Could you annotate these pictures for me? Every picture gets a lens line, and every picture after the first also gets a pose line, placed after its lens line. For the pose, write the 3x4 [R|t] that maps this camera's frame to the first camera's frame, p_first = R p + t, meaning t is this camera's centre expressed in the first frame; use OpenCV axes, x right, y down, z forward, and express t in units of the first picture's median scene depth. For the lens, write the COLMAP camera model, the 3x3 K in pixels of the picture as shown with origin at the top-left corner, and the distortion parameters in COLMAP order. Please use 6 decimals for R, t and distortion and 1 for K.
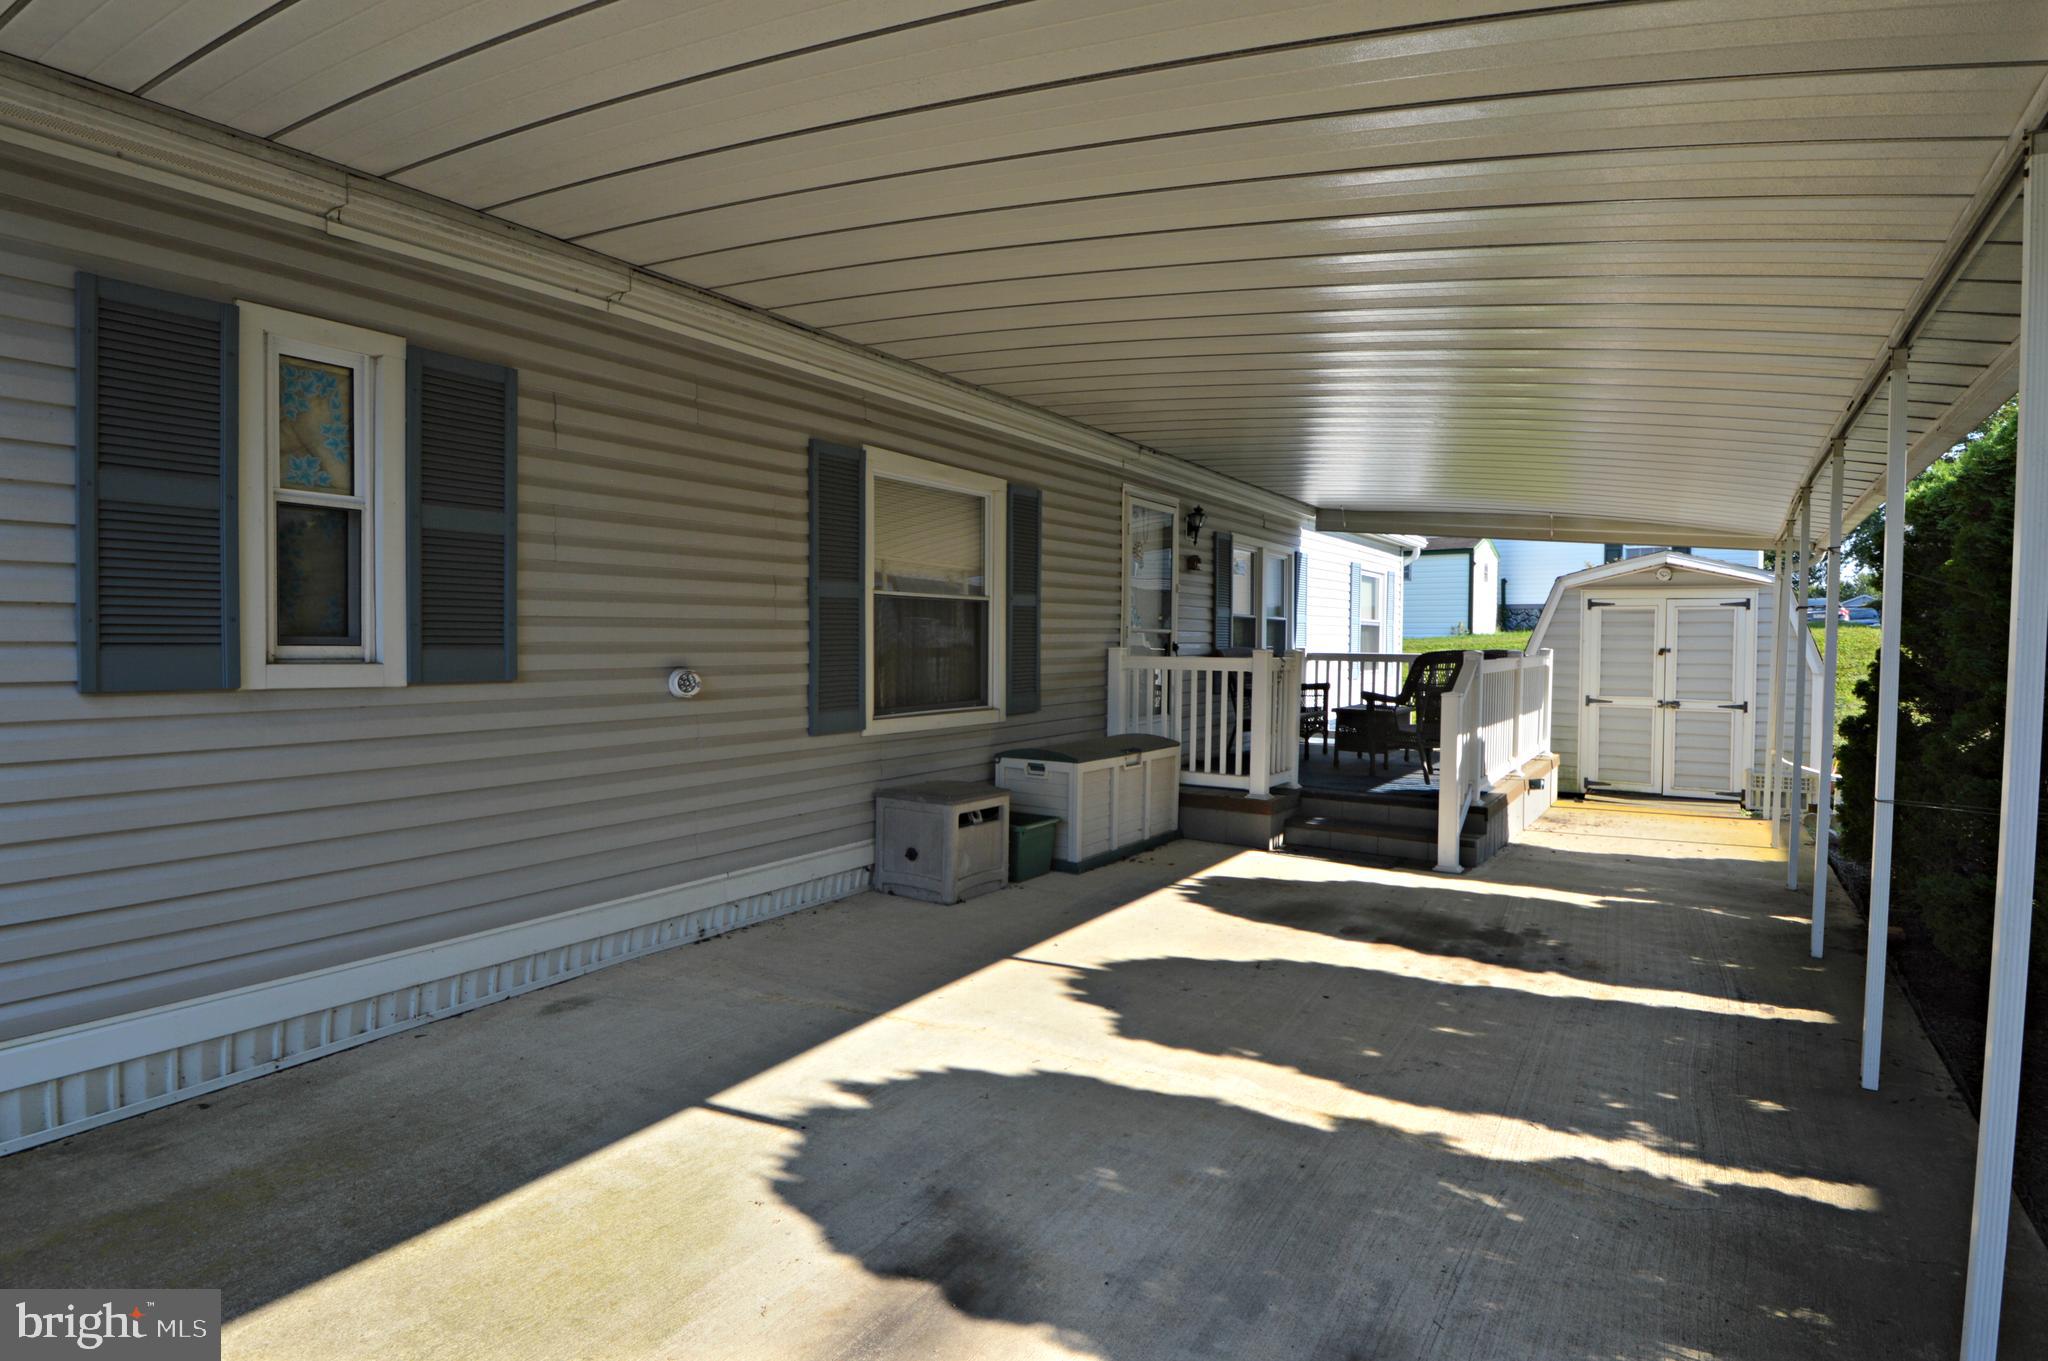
lens RADIAL K [[1083.5, 0, 1018.8], [0, 1083.5, 672.7], [0, 0, 1]] dist [0.018223, -0.021791]
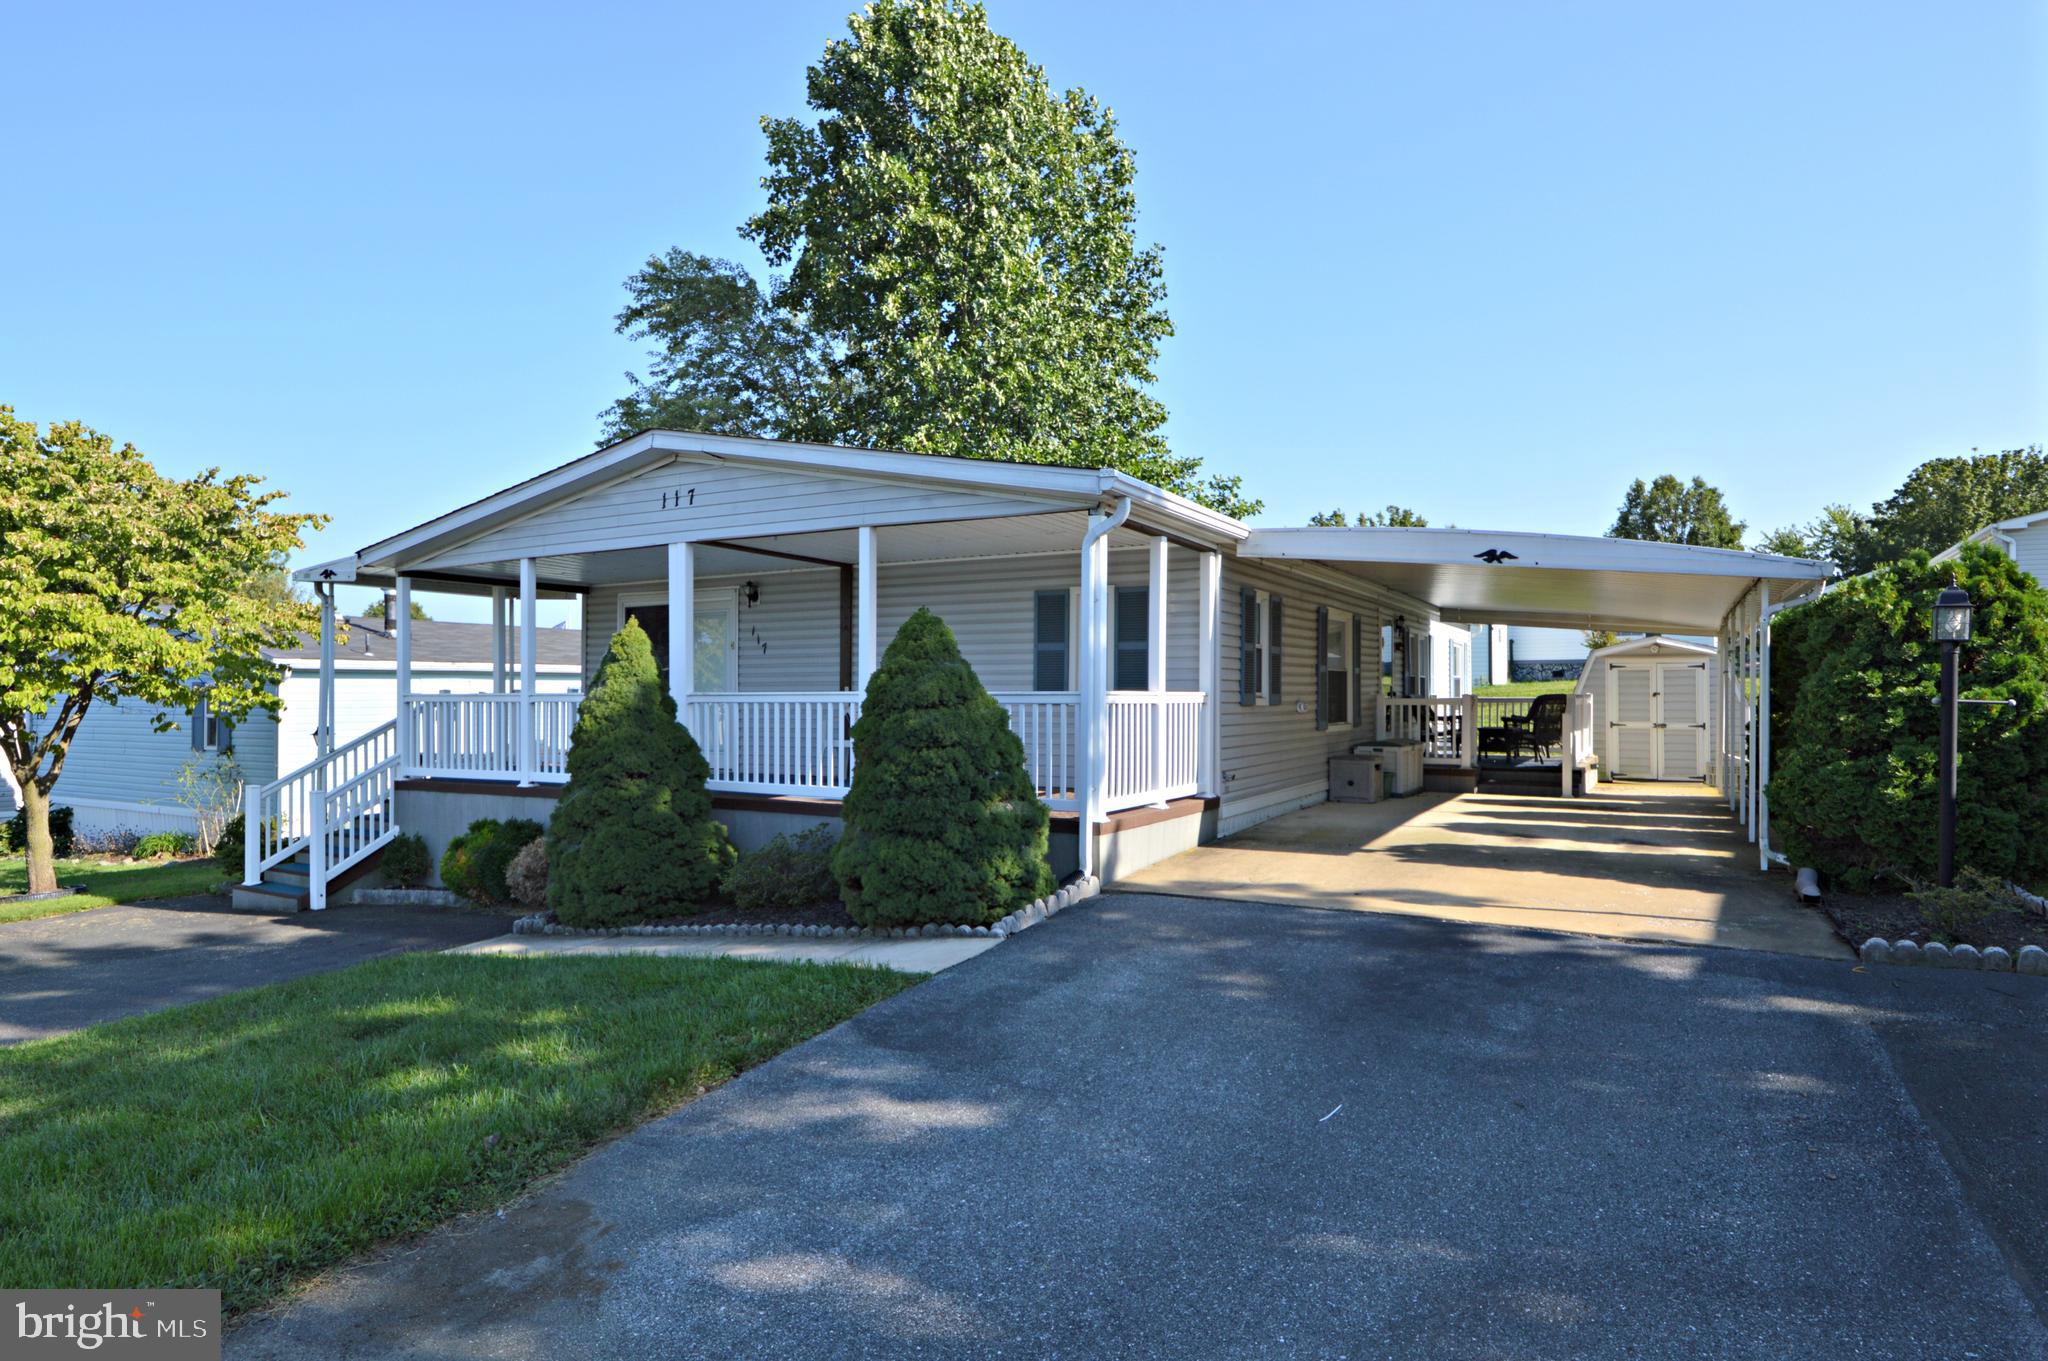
lens RADIAL K [[1191.8, 0, 972.3], [0, 1191.8, 686.8], [0, 0, 1]] dist [0.003342, 0.000063]
pose [[0.999269, -0.008852, 0.037189, -0.543125], [0.010215, 0.999277, -0.036611, 0.025833], [-0.036838, 0.036964, 0.998637, -0.822100]]
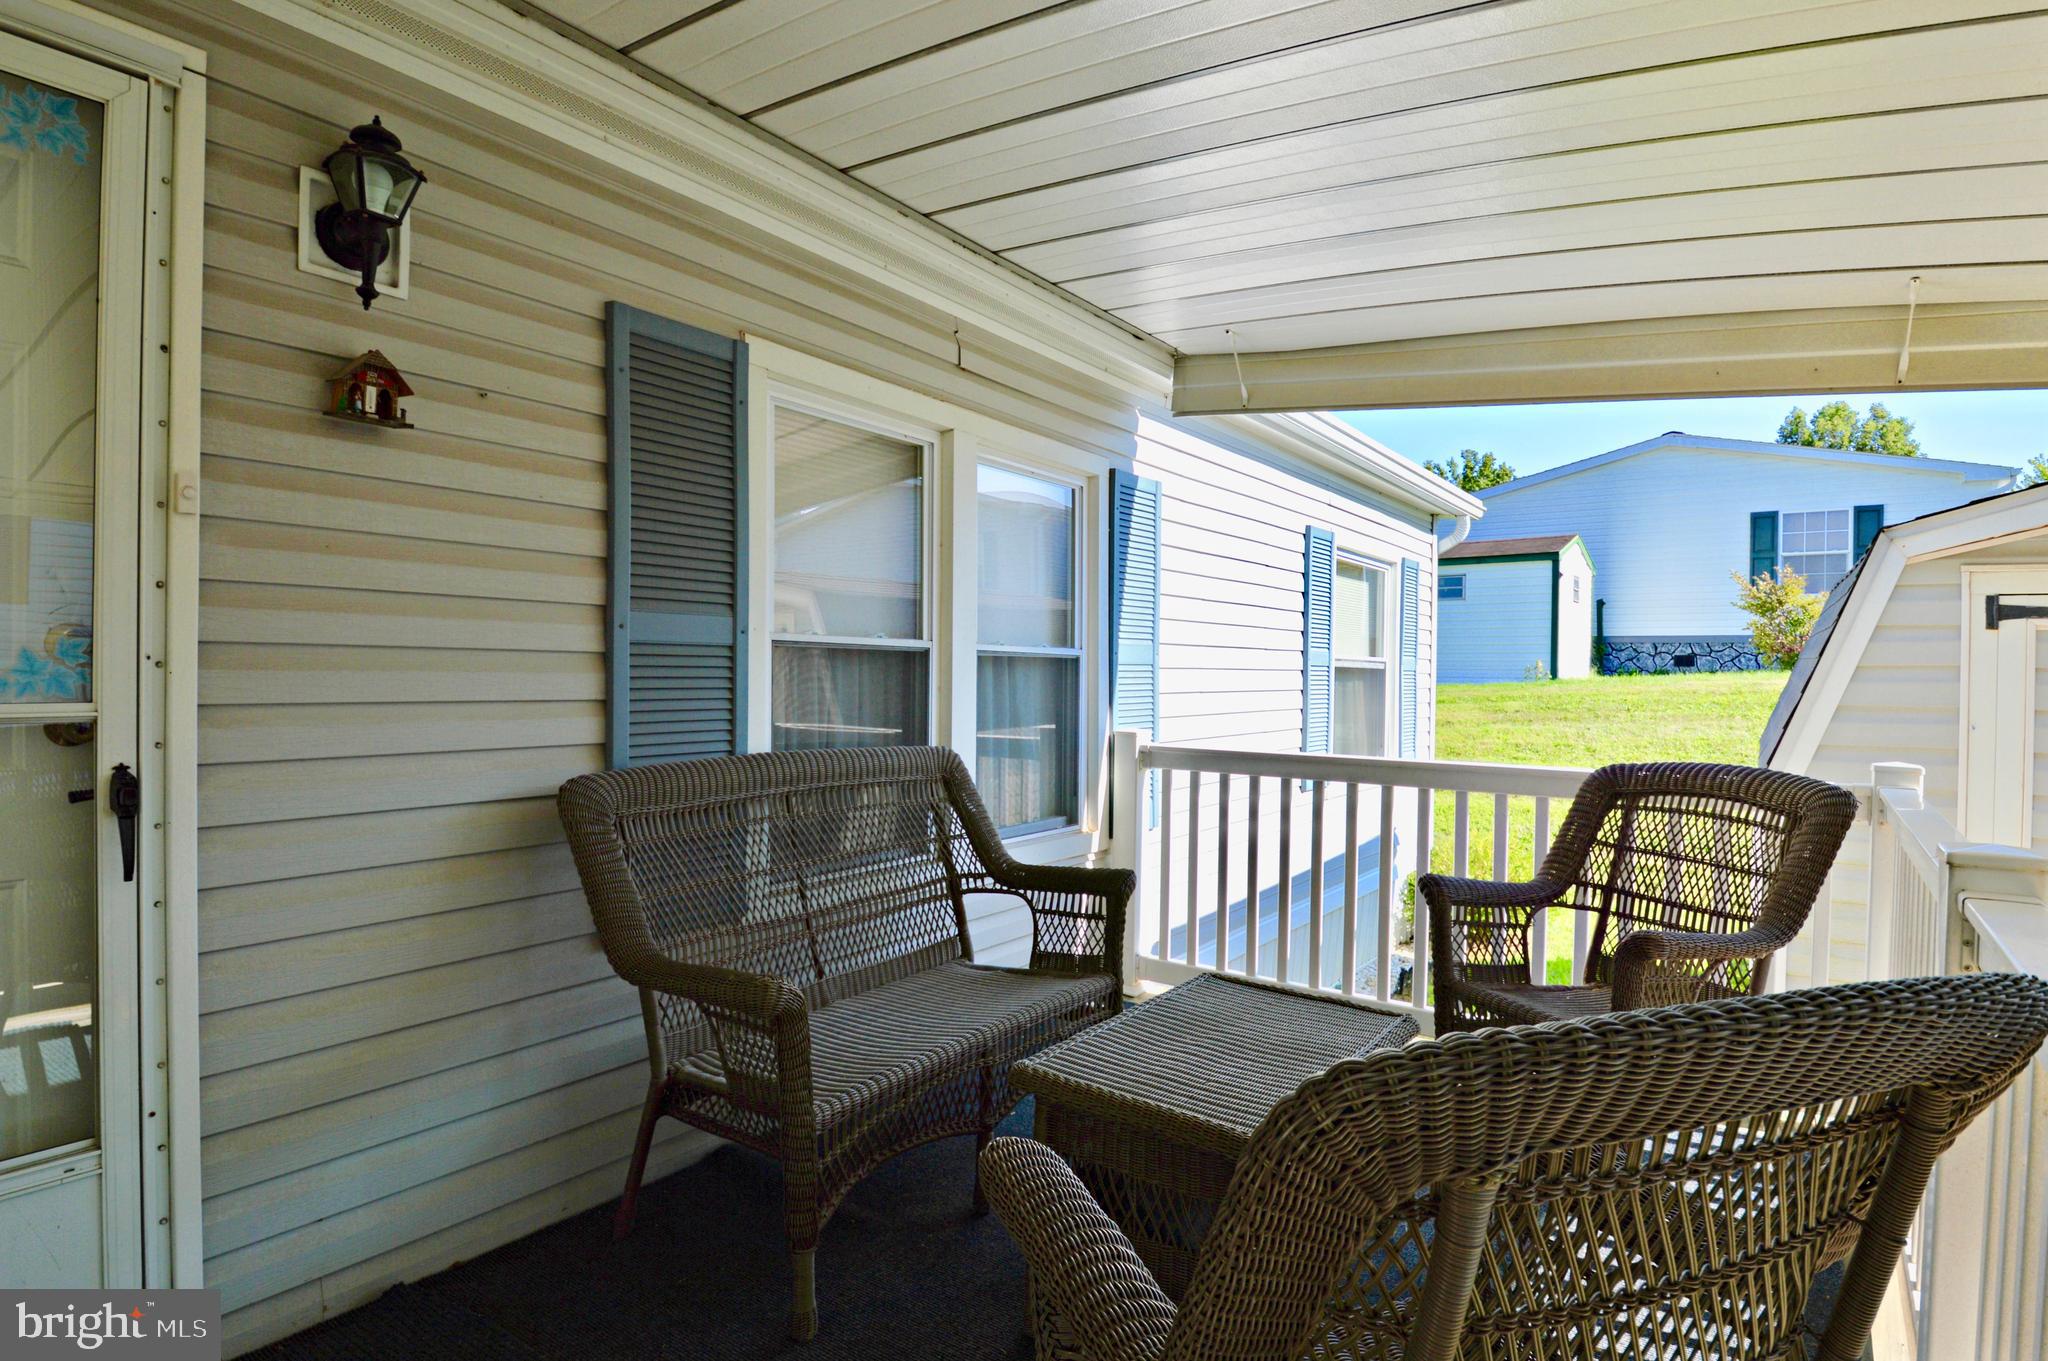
lens RADIAL K [[1083.5, 0, 1018.8], [0, 1083.5, 672.7], [0, 0, 1]] dist [0.018223, -0.021791]
pose [[0.998645, 0.005125, -0.051780, 0.266462], [-0.006811, 0.999450, -0.032440, -0.034245], [0.051585, 0.032749, 0.998131, 0.696729]]
